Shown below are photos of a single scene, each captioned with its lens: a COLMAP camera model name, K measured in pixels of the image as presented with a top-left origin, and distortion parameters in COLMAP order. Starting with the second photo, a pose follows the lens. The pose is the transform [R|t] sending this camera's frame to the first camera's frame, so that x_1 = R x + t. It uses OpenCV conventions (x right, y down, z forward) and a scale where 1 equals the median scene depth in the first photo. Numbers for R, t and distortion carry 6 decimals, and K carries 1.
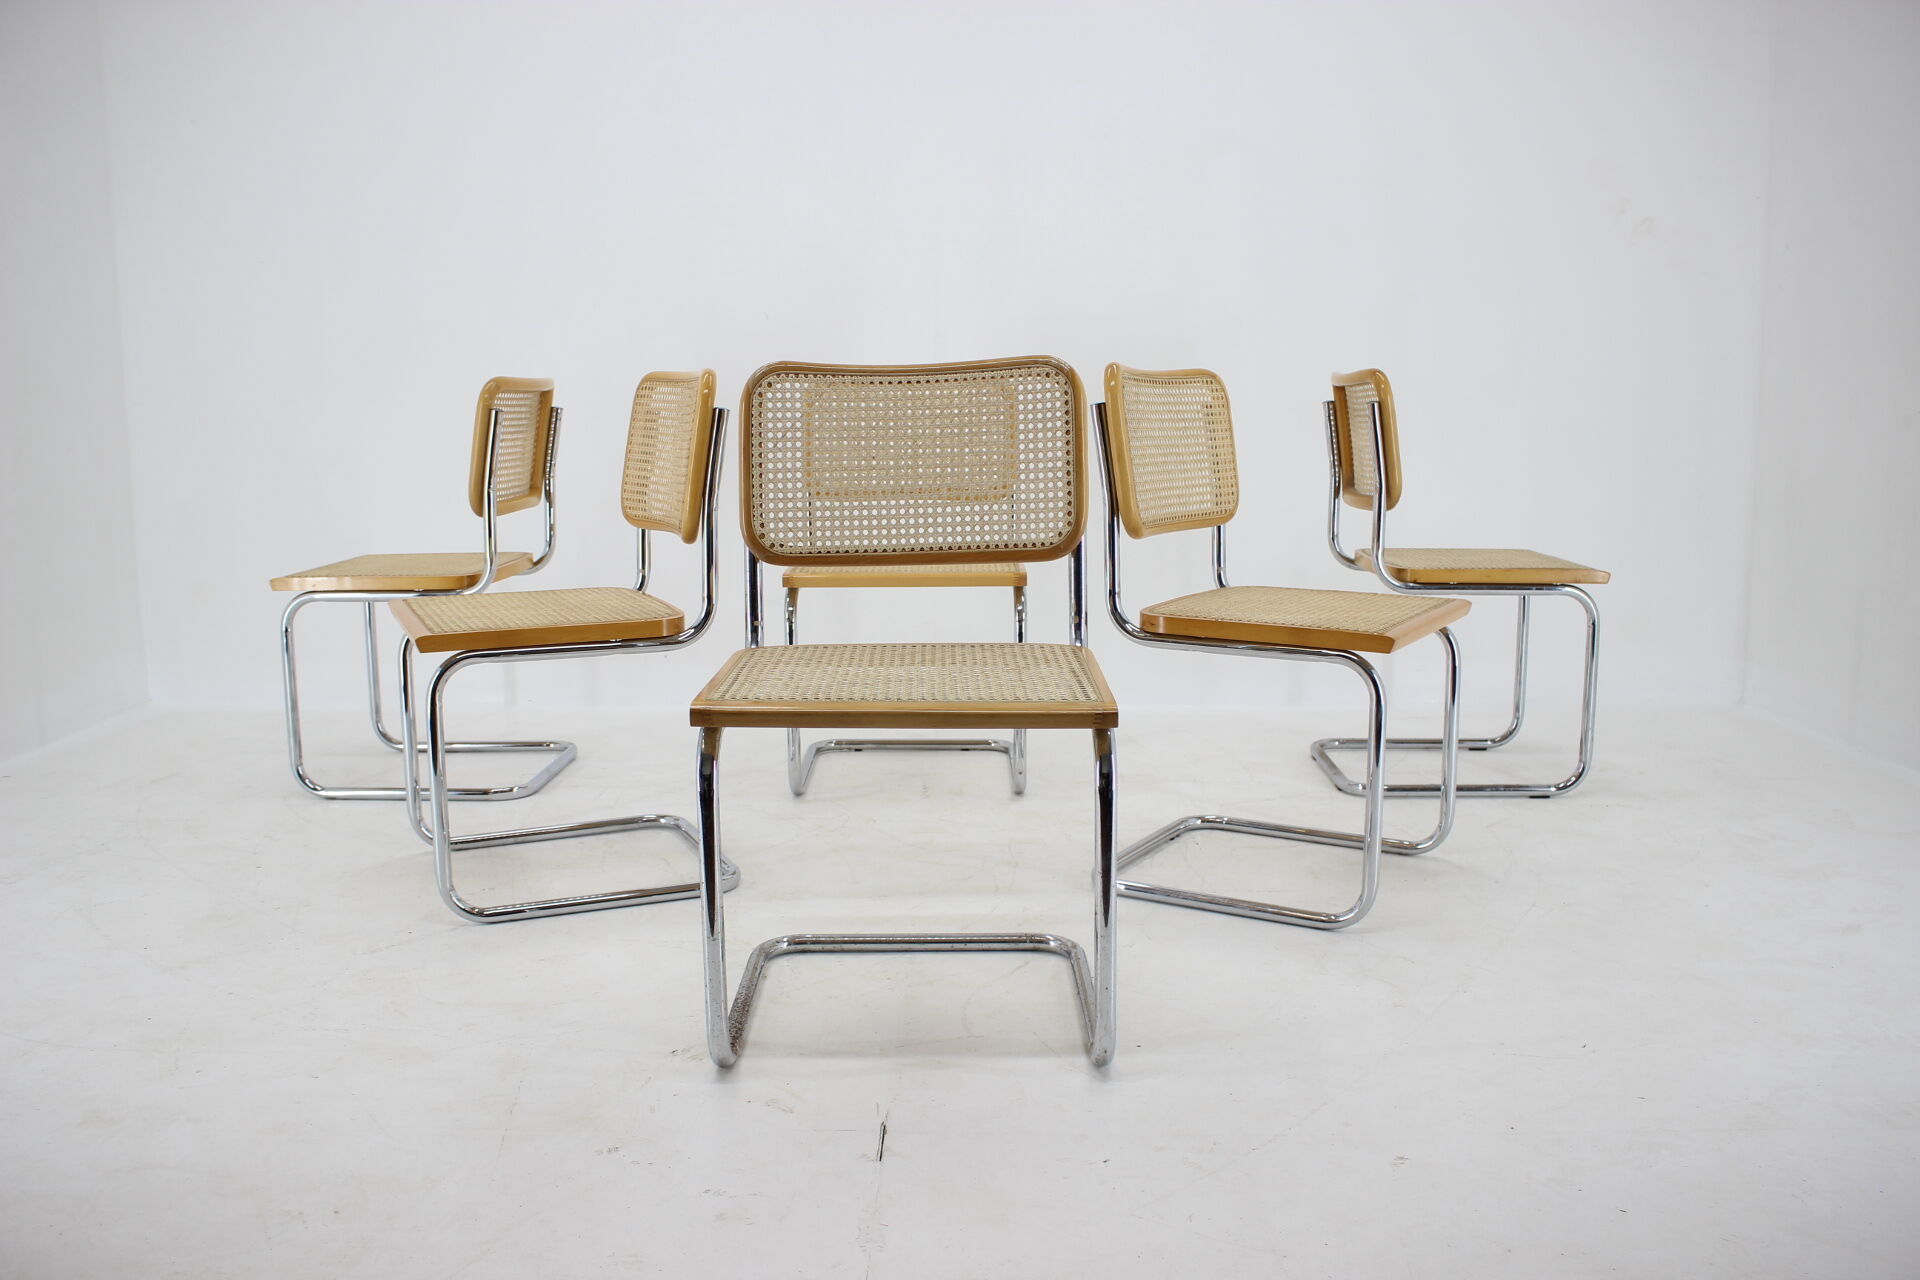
lens RADIAL K [[1652.0, 0, 964.6], [0, 1652.0, 637.7], [0, 0, 1]] dist [-0.182577, 0.172449]
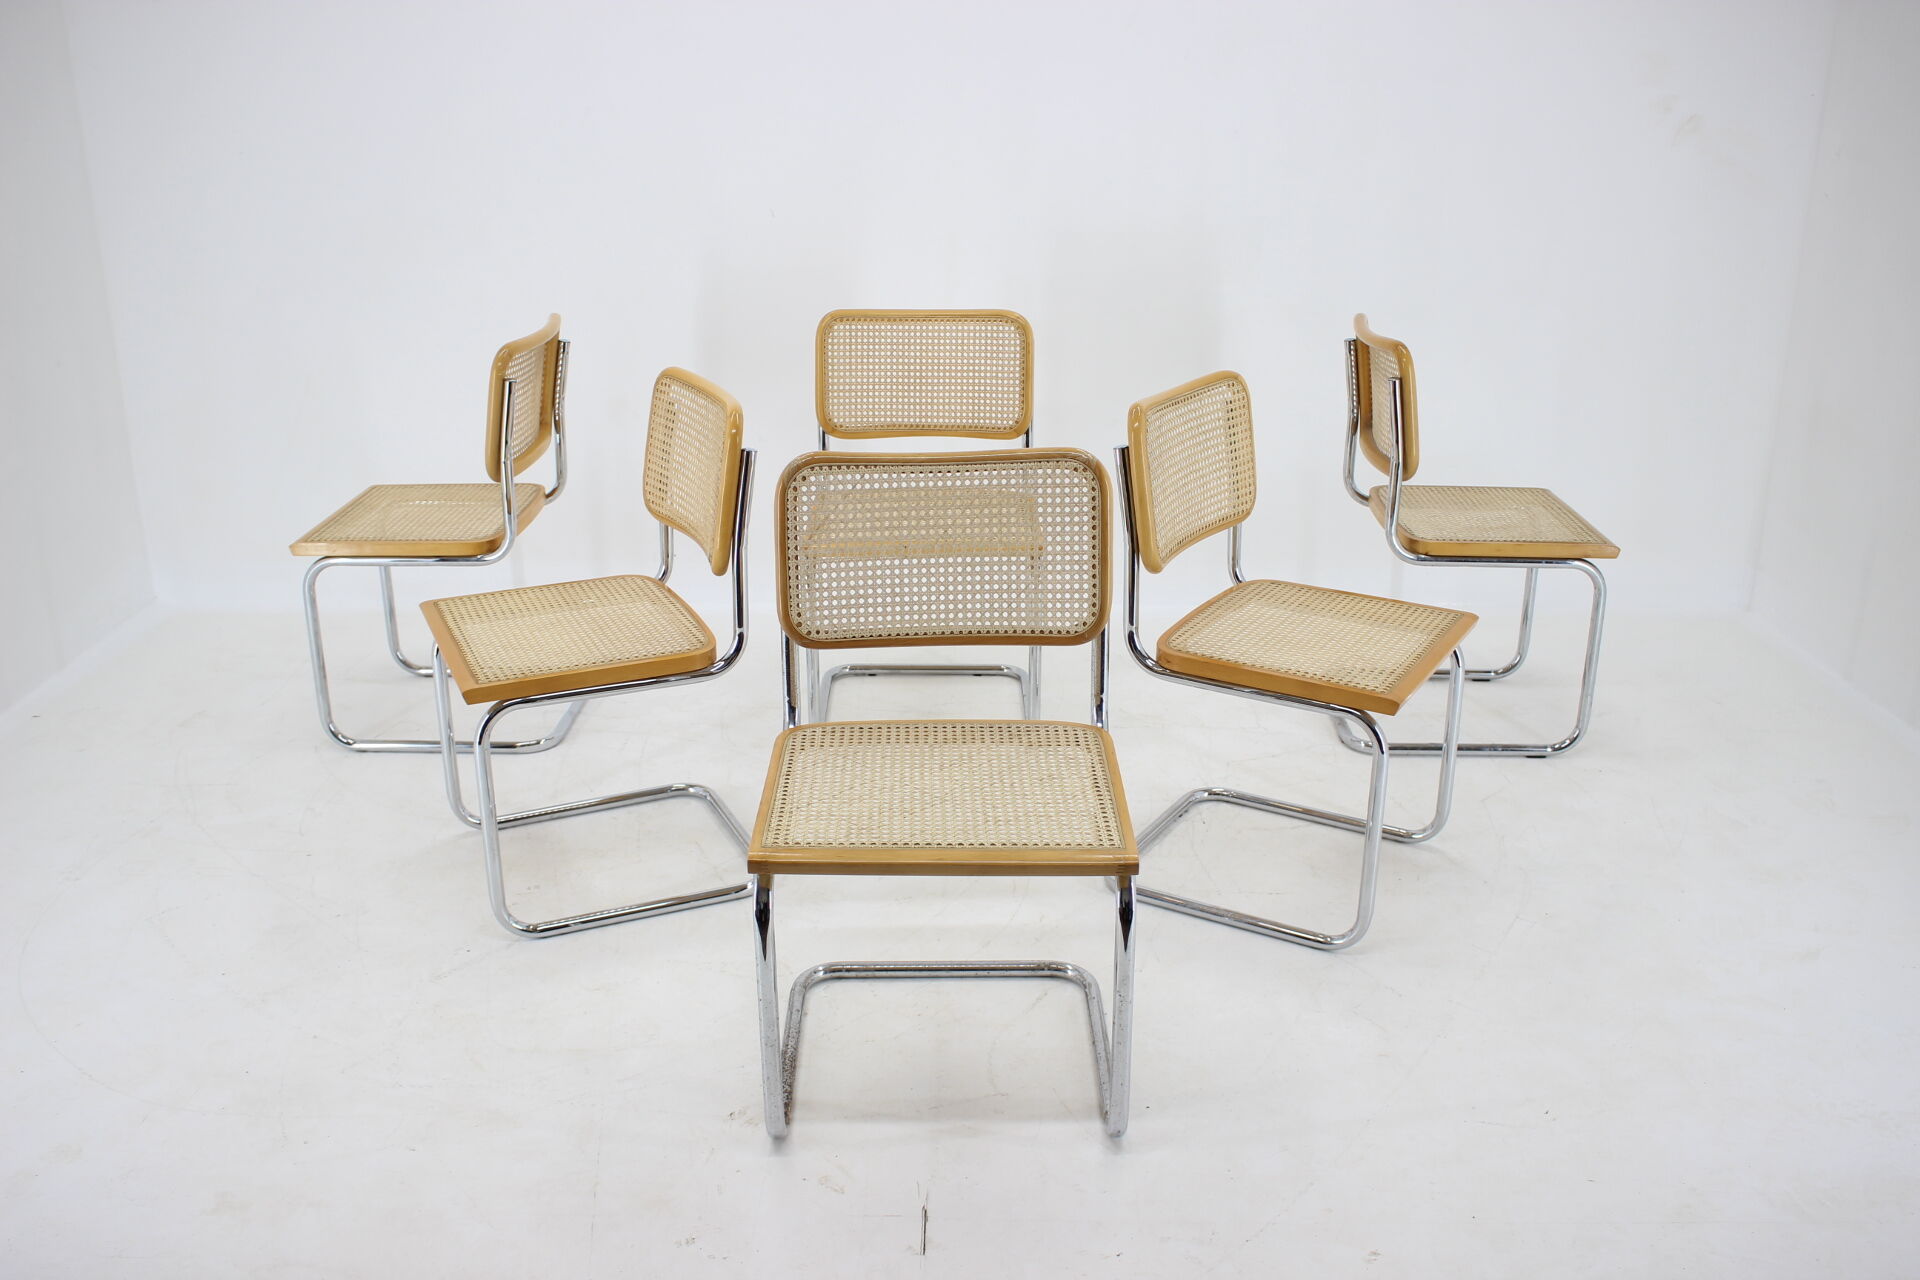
lens RADIAL K [[1750.1, 0, 960.0], [0, 1750.1, 640.0], [0, 0, 1]] dist [-0.176039, 0.170566]
pose [[0.999976, 0.003982, 0.005649, -0.025594], [-0.005020, 0.980242, 0.197739, -0.254634], [-0.004750, -0.197762, 0.980238, -0.081467]]
